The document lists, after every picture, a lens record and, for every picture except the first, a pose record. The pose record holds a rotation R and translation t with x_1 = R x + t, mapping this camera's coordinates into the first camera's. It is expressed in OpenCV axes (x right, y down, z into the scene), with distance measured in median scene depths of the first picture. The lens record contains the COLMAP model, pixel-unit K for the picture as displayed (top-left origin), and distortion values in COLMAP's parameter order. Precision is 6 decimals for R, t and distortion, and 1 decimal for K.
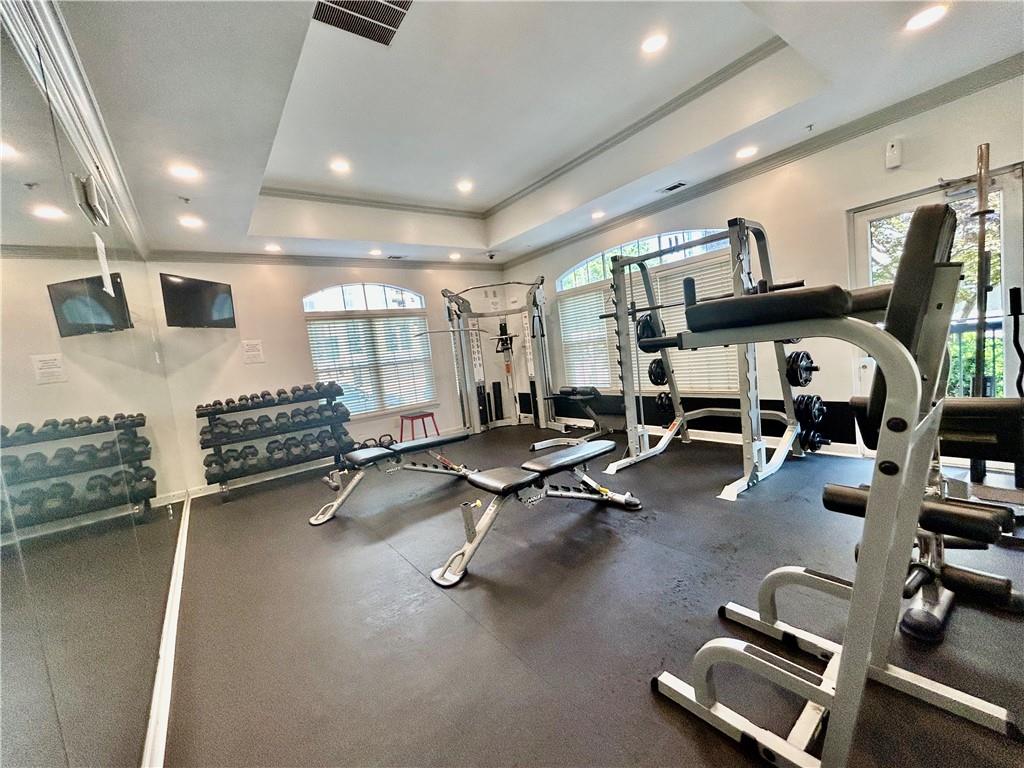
lens RADIAL K [[412.6, 0, 511.6], [0, 412.6, 384.1], [0, 0, 1]] dist [-0.000600, 0.000448]
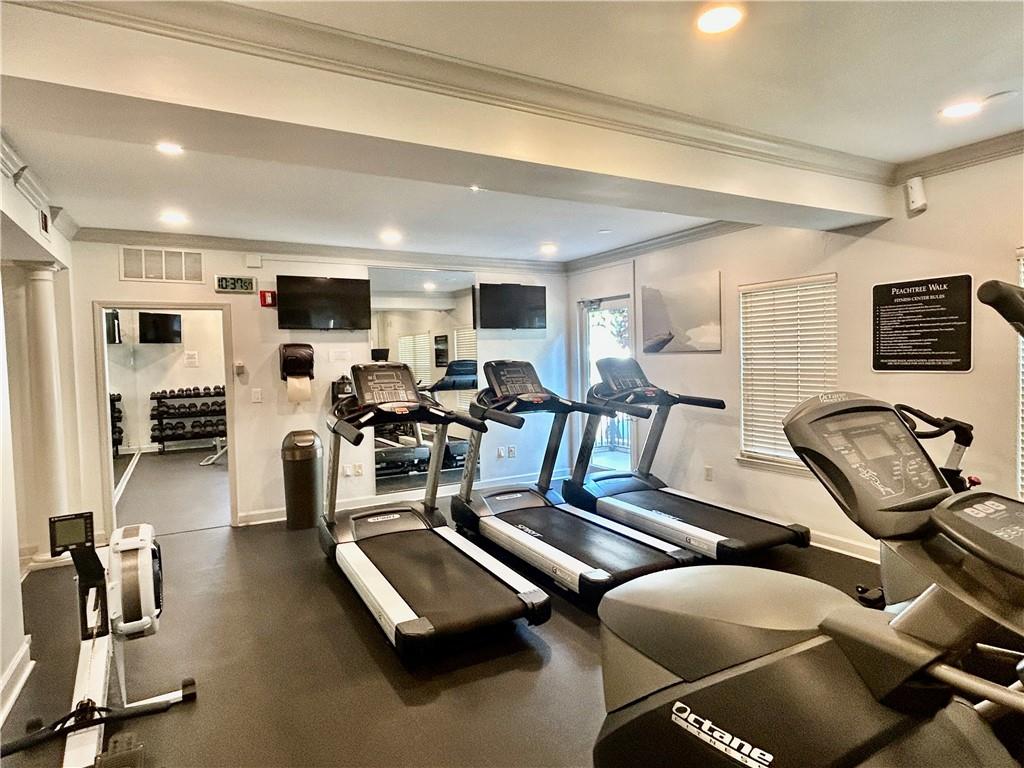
lens RADIAL K [[586.5, 0, 512.0], [0, 586.5, 383.0], [0, 0, 1]] dist [-0.003218, -0.002479]
pose [[0.986367, 0.094343, -0.134829, 0.865300], [-0.097668, 0.995052, -0.018243, -0.074525], [0.132440, 0.031162, 0.990701, -0.999990]]
